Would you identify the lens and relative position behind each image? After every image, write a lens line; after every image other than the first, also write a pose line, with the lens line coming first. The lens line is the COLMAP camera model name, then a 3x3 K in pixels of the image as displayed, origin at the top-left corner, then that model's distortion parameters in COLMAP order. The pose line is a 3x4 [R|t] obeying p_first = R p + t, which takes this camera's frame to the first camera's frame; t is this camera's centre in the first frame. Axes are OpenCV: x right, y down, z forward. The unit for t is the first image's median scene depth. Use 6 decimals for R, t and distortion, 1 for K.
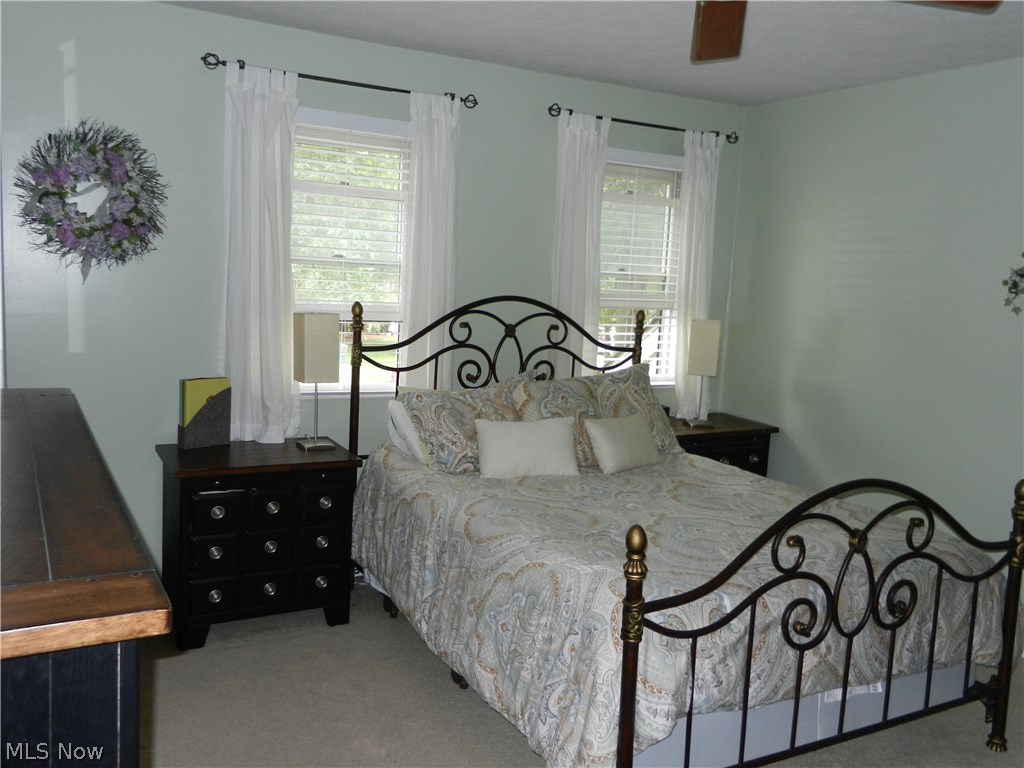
lens RADIAL K [[884.9, 0, 510.2], [0, 884.9, 379.7], [0, 0, 1]] dist [-0.004957, 0.020532]
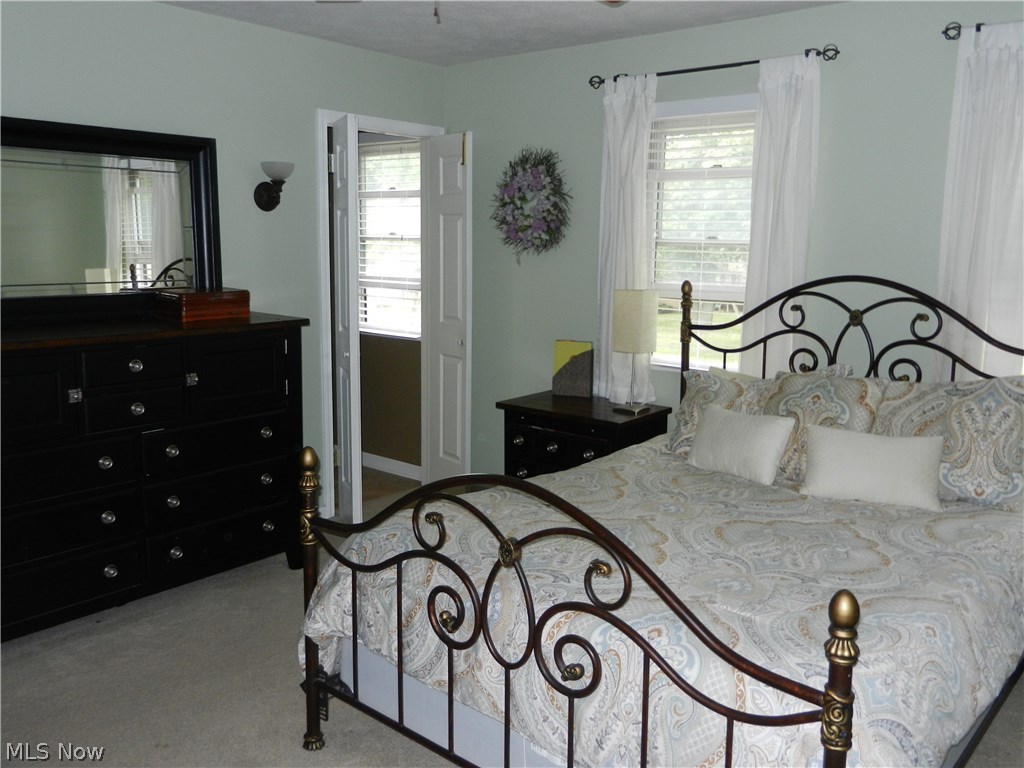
lens RADIAL K [[884.9, 0, 510.2], [0, 884.9, 385.4], [0, 0, 1]] dist [-0.004957, 0.020532]
pose [[0.340346, 0.108495, -0.934020, 0.733064], [-0.107597, 0.991290, 0.075941, -0.022402], [0.934124, 0.074651, 0.349055, 0.447371]]
